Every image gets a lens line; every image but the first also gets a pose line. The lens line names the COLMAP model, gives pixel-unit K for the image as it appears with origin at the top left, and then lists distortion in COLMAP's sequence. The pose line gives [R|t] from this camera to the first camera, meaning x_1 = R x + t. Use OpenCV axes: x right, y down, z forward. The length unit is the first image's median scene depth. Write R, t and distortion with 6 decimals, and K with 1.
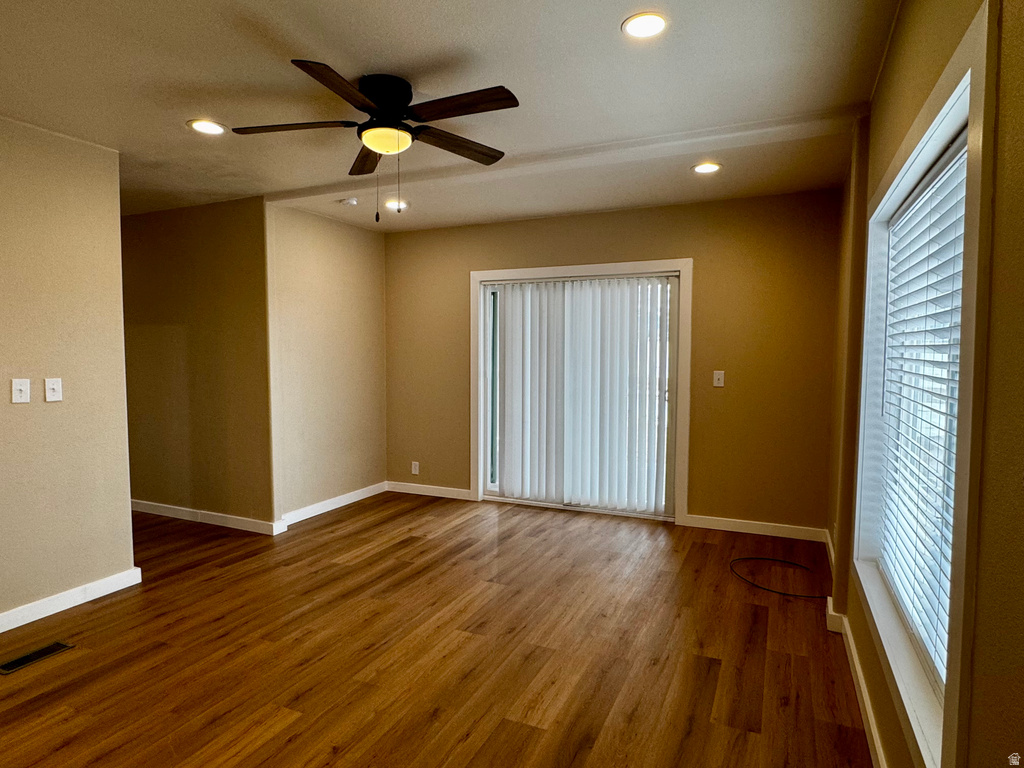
lens RADIAL K [[600.4, 0, 512.3], [0, 600.4, 385.3], [0, 0, 1]] dist [-0.003427, 0.000457]
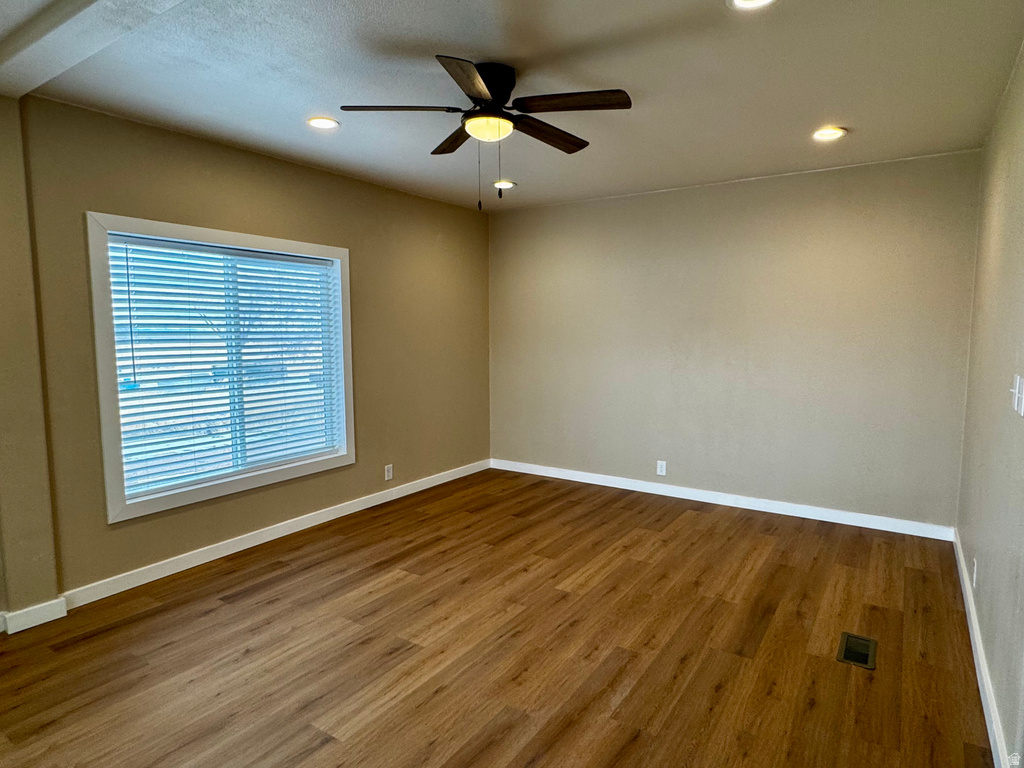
lens RADIAL K [[600.4, 0, 512.3], [0, 600.4, 385.3], [0, 0, 1]] dist [-0.003427, 0.000457]
pose [[-0.987844, -0.010401, 0.155102, -0.365186], [0.013048, 0.988690, 0.149405, -0.112830], [-0.154901, 0.149613, -0.976536, 1.829638]]
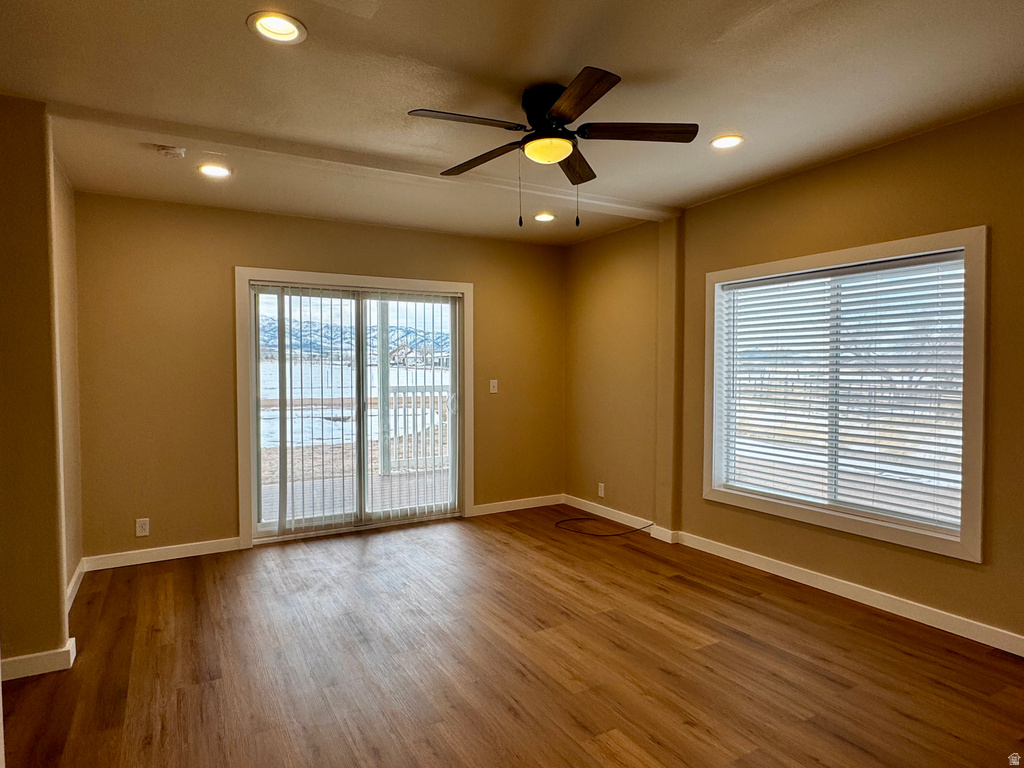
lens RADIAL K [[601.5, 0, 509.9], [0, 601.5, 388.3], [0, 0, 1]] dist [0.003145, 0.000593]
pose [[0.583874, -0.033119, 0.811169, -0.959776], [0.053491, 0.998566, 0.002268, -0.013378], [-0.810080, 0.042066, 0.584808, 0.425312]]
